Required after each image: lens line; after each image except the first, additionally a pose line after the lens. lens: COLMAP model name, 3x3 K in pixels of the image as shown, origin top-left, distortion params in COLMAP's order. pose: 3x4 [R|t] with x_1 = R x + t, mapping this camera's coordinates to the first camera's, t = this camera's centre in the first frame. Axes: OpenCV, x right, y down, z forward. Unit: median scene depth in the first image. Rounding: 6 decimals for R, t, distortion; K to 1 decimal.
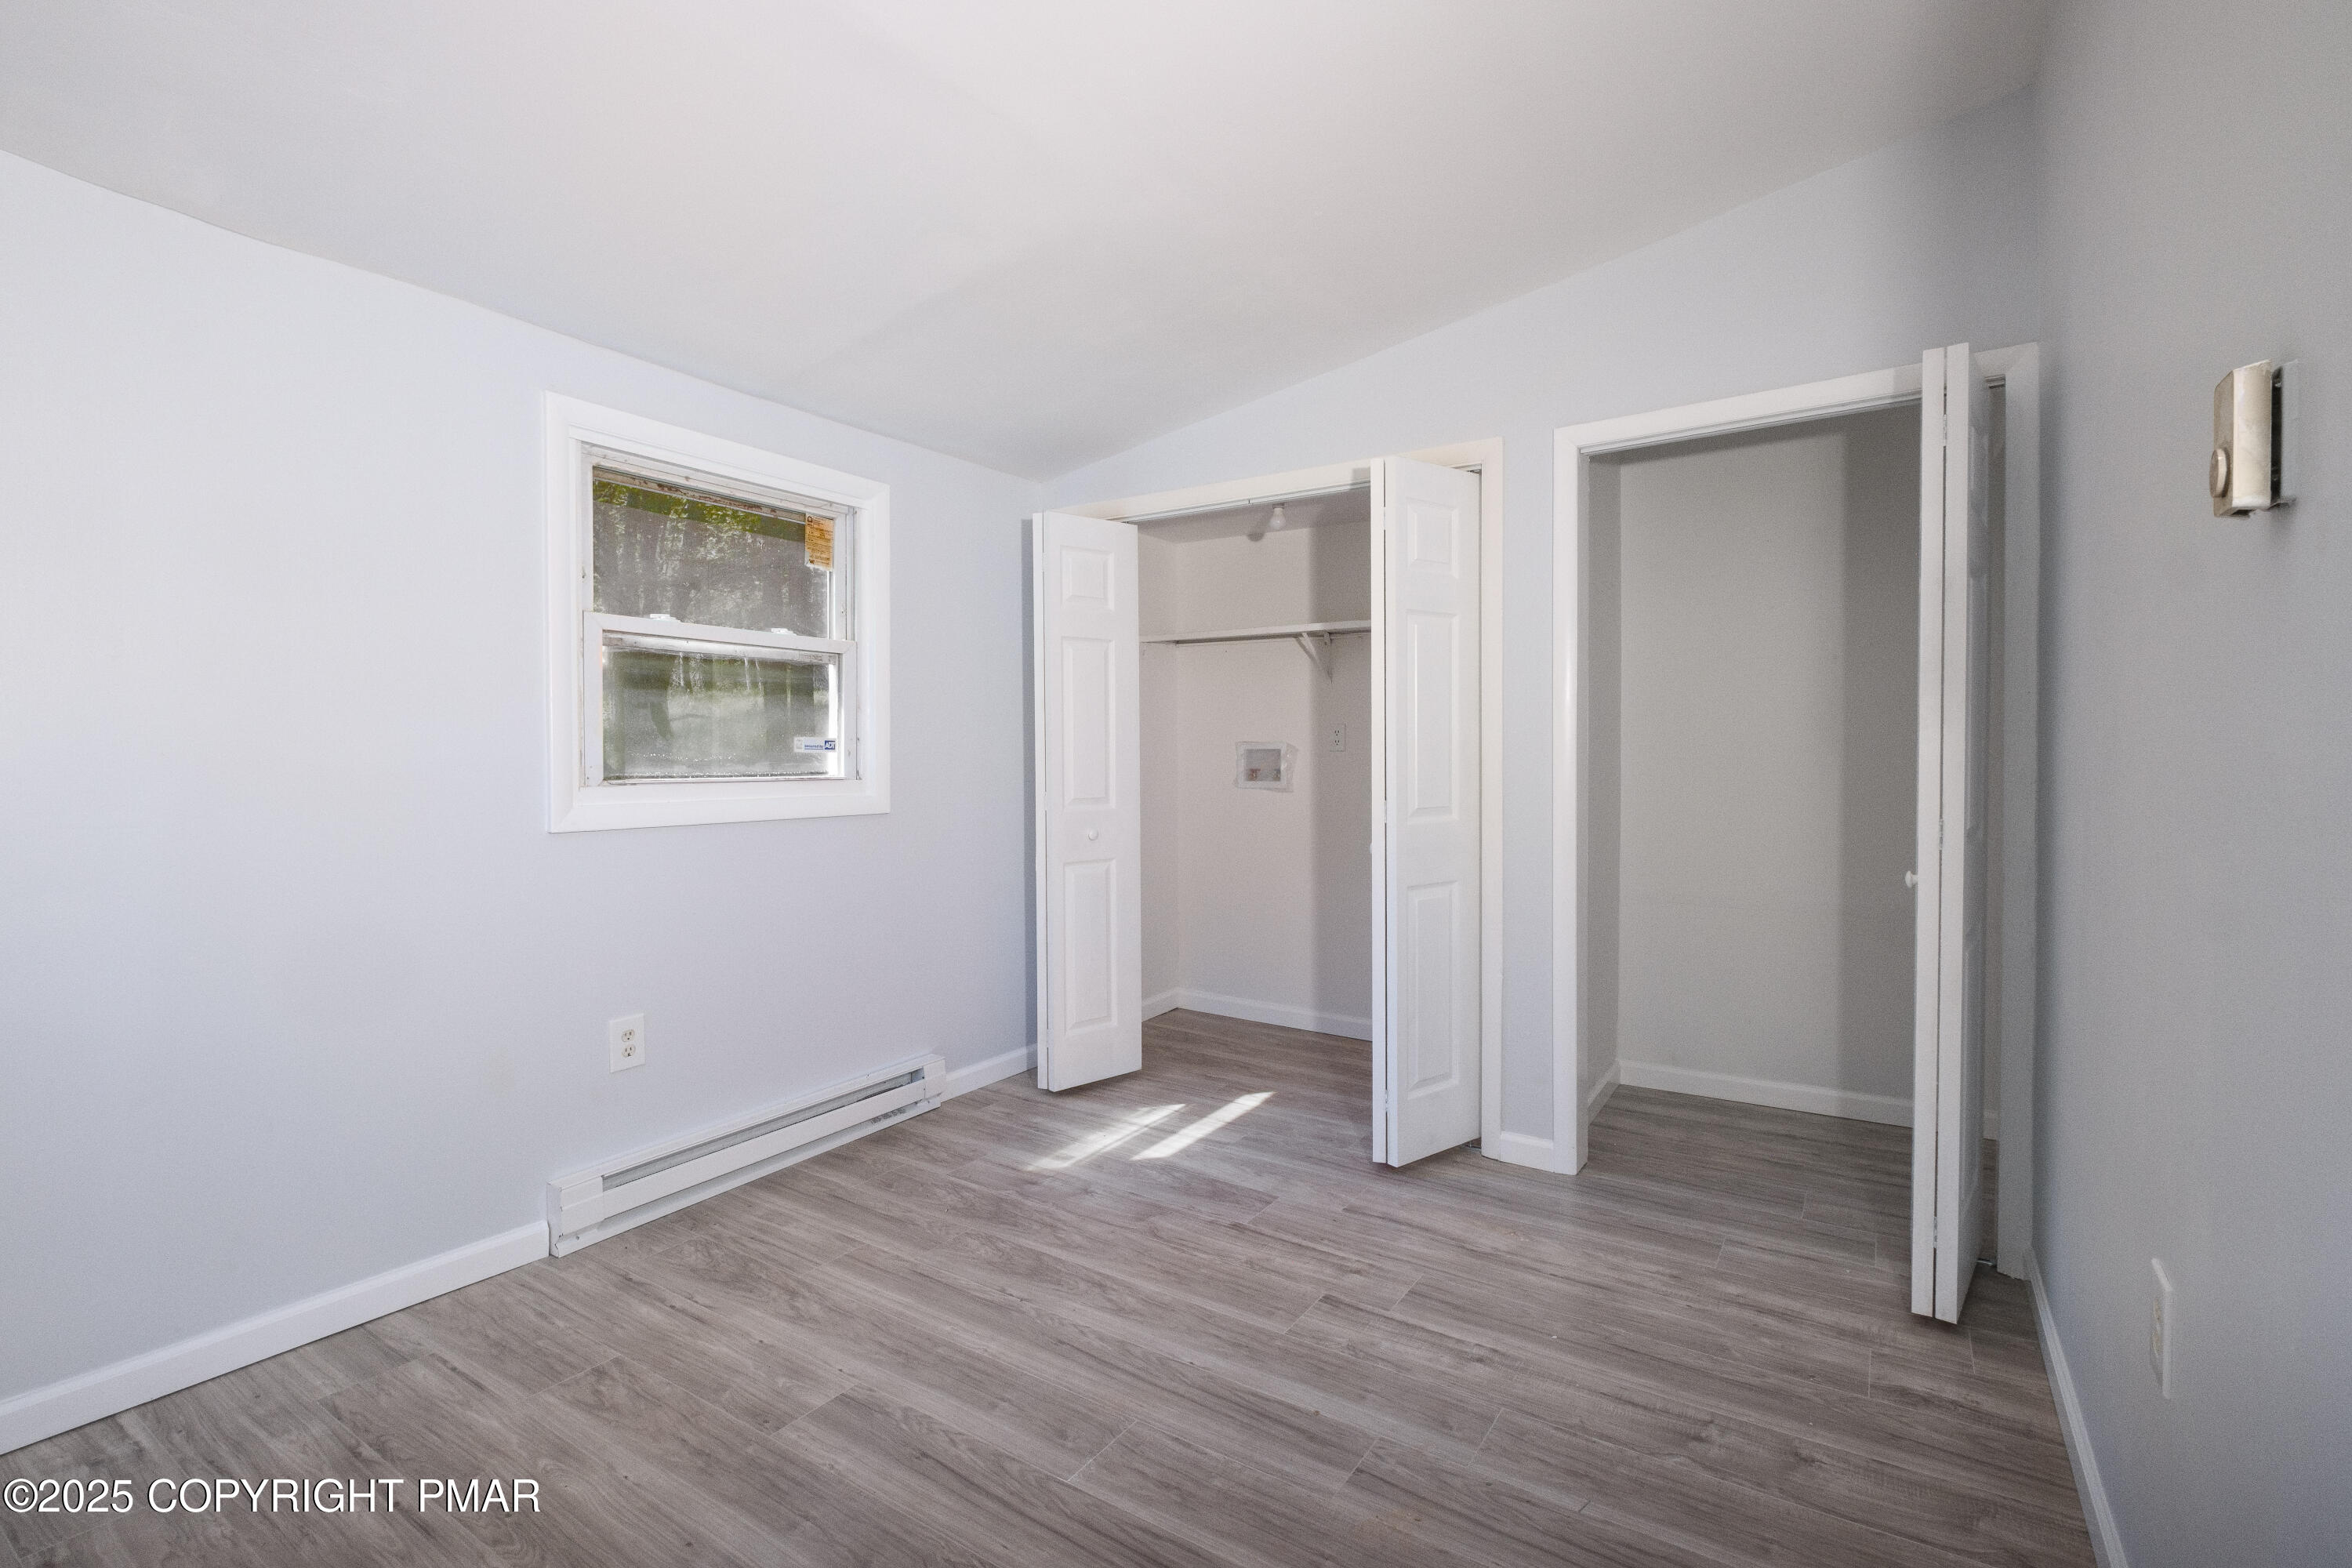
lens RADIAL K [[1022.8, 0, 1166.5], [0, 1022.8, 778.9], [0, 0, 1]] dist [0.002037, -0.003252]
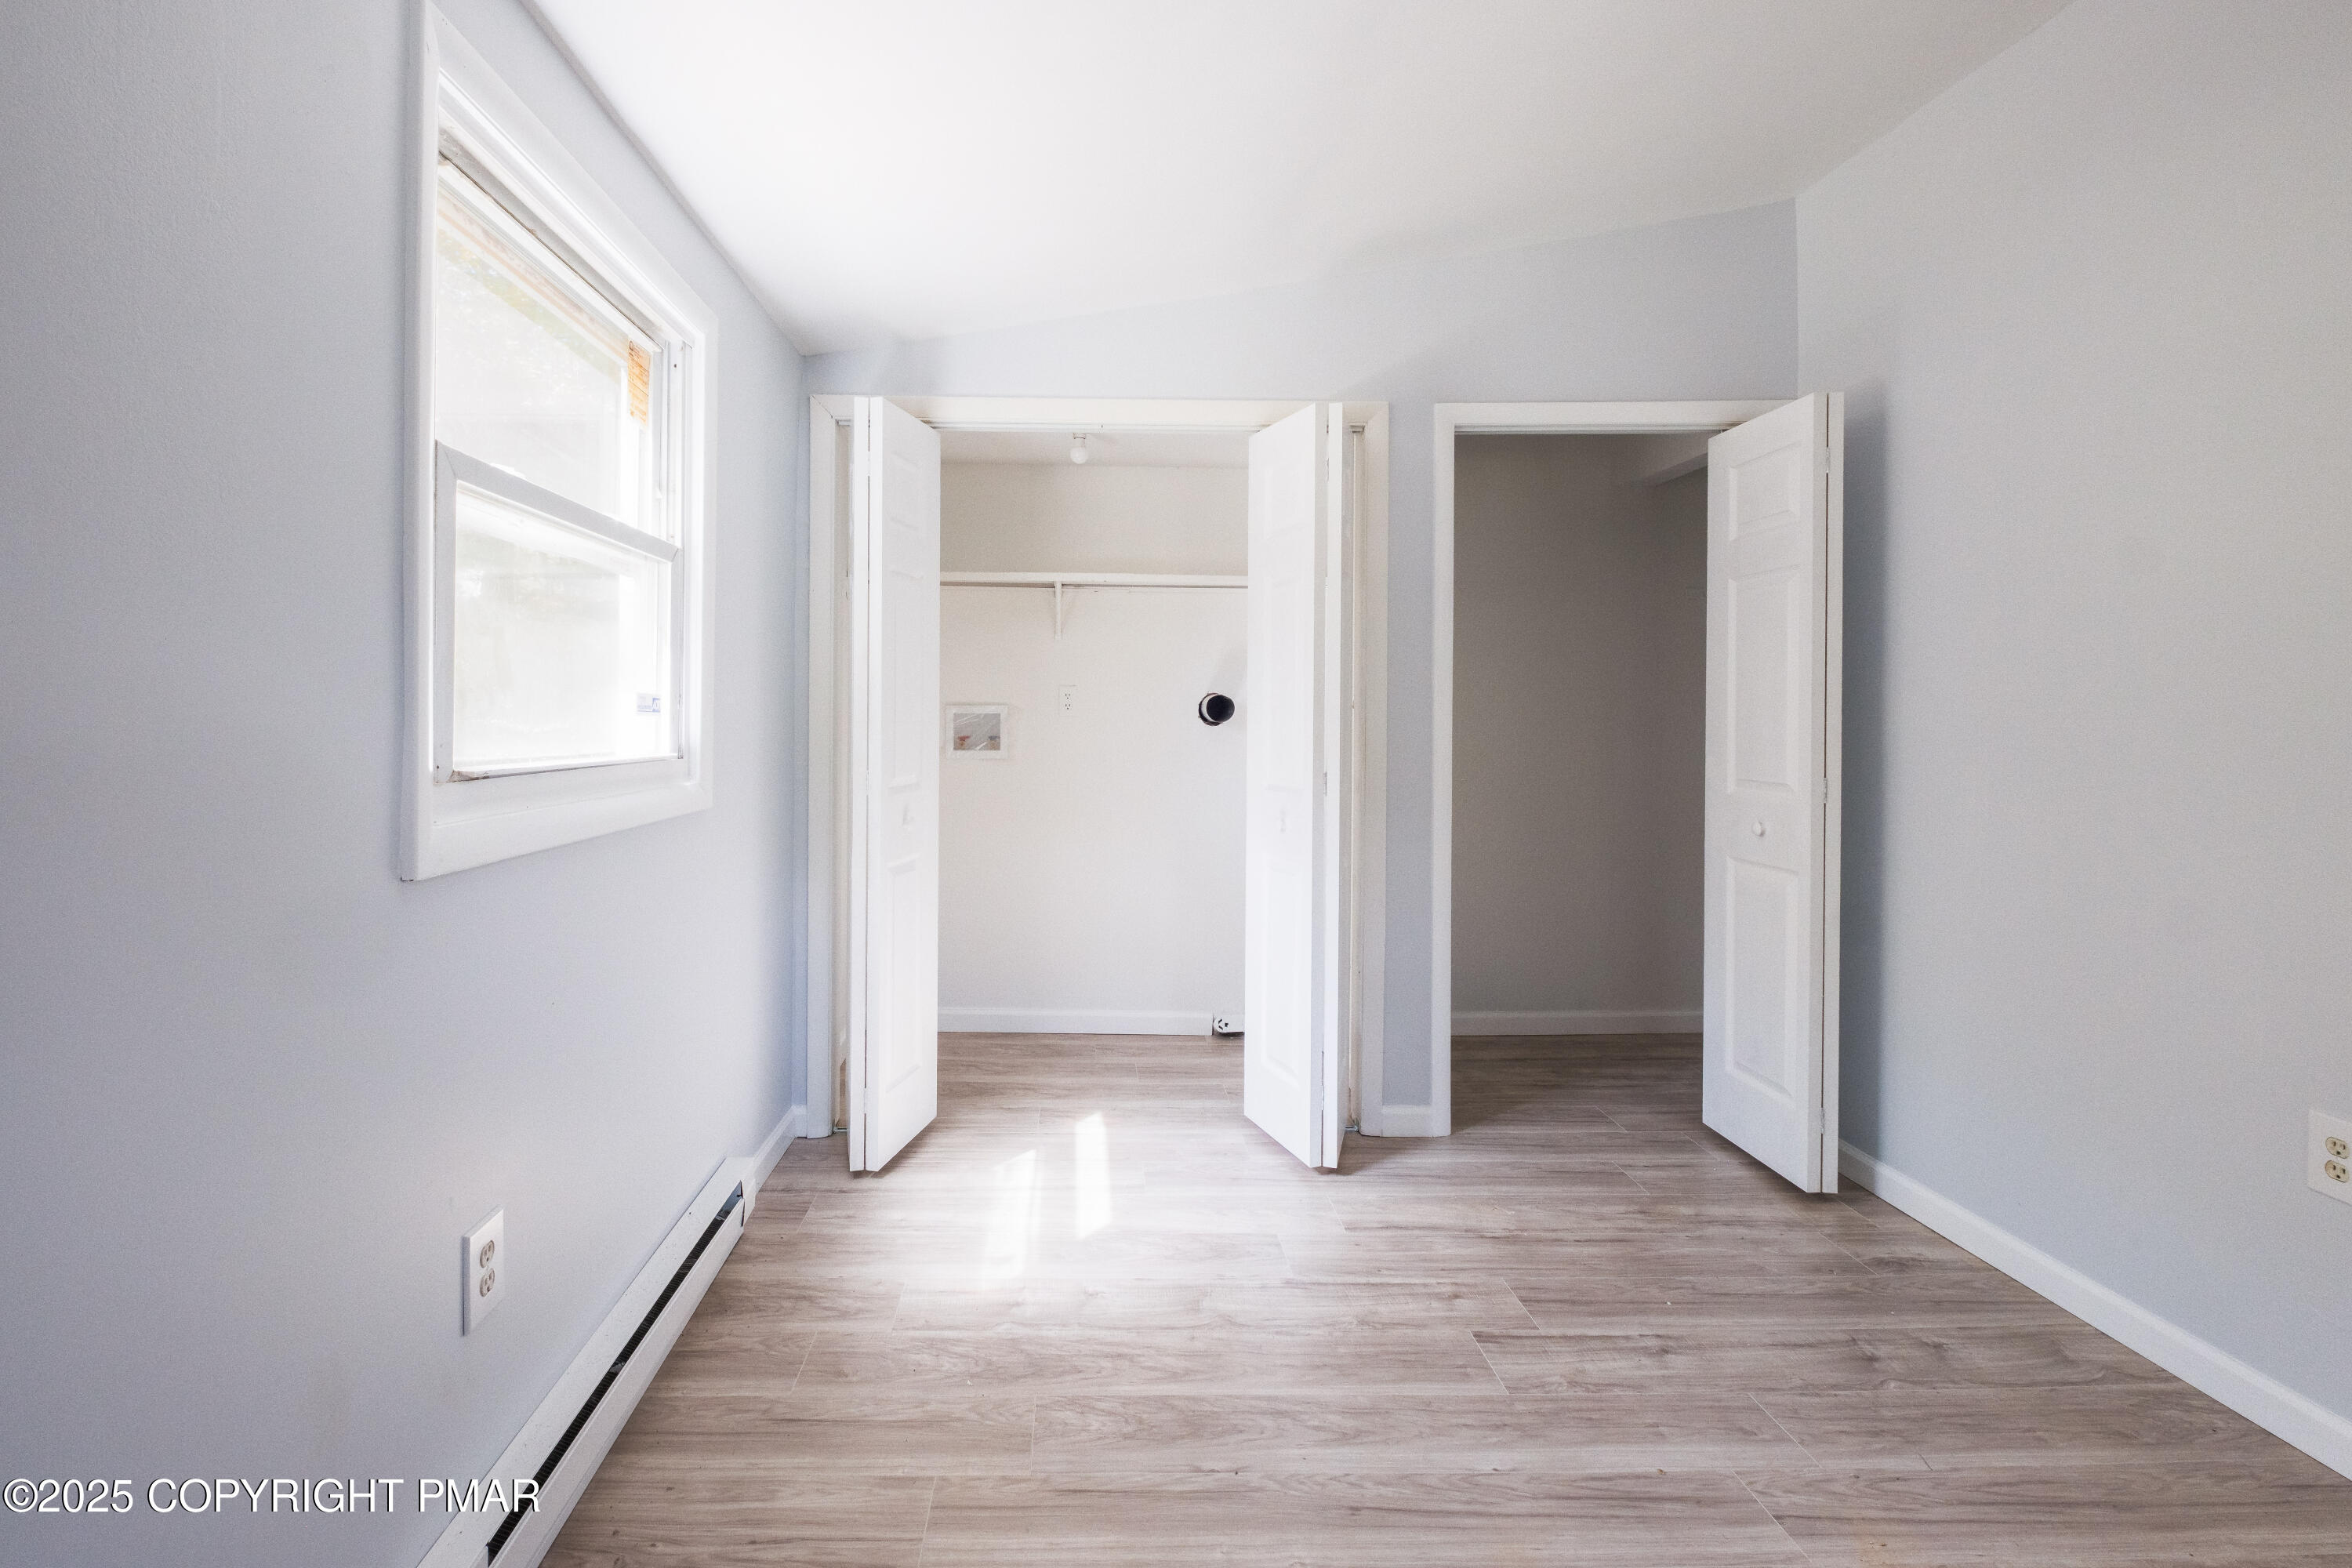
lens RADIAL K [[1054.4, 0, 1176.3], [0, 1054.4, 728.6], [0, 0, 1]] dist [-0.003554, -0.000825]
pose [[0.831464, 0.000097, 0.555579, -0.507622], [0.004604, 0.999964, -0.007065, -0.016631], [-0.555560, 0.008432, 0.831434, 0.332746]]
